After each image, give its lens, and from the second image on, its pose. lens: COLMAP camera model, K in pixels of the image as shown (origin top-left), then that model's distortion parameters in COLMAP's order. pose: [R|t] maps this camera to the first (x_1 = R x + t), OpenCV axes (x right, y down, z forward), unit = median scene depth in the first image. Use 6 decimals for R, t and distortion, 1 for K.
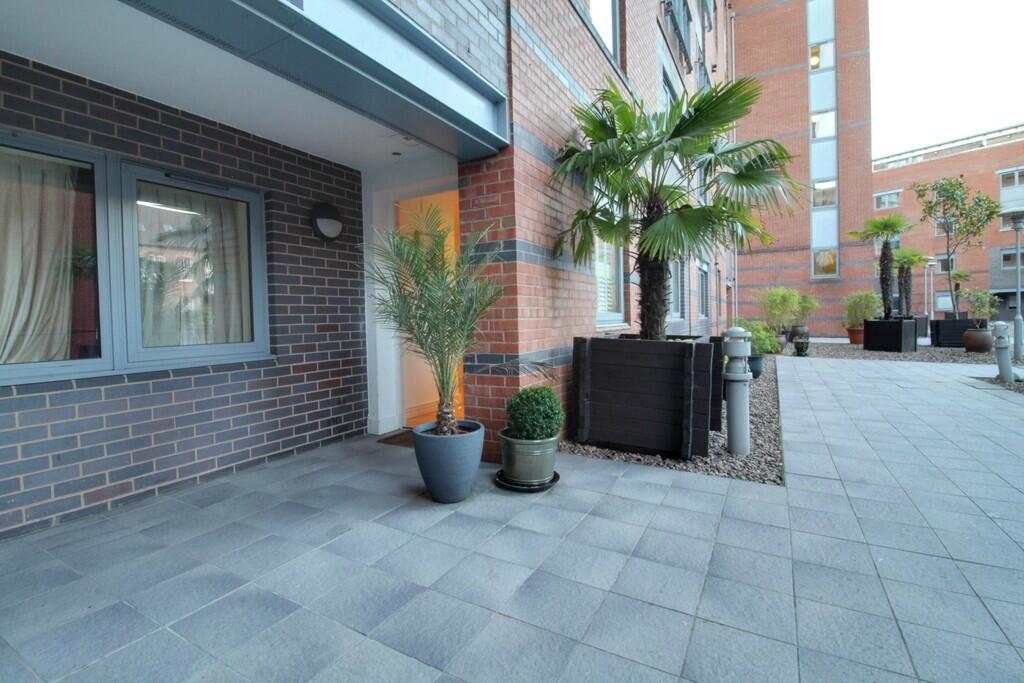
lens RADIAL K [[474.1, 0, 511.8], [0, 474.1, 327.7], [0, 0, 1]] dist [0.001498, -0.011942]
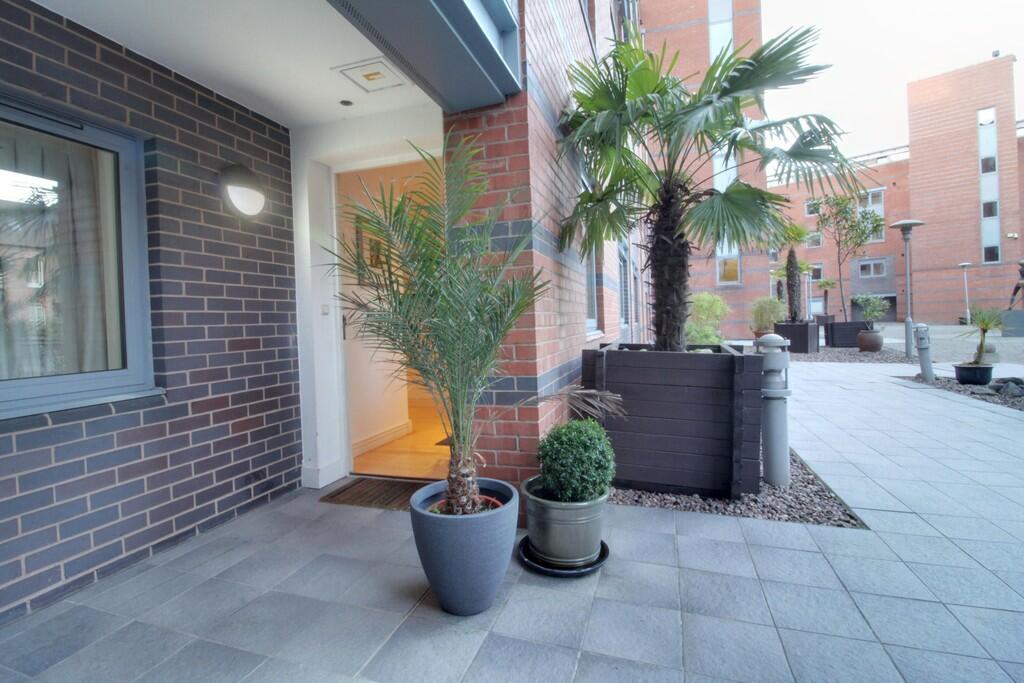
lens RADIAL K [[474.1, 0, 511.8], [0, 474.1, 327.7], [0, 0, 1]] dist [0.001498, -0.011942]
pose [[0.981079, -0.012706, 0.193191, -0.150871], [0.015407, 0.999803, -0.012489, -0.009975], [-0.192994, 0.015230, 0.981082, 0.263793]]
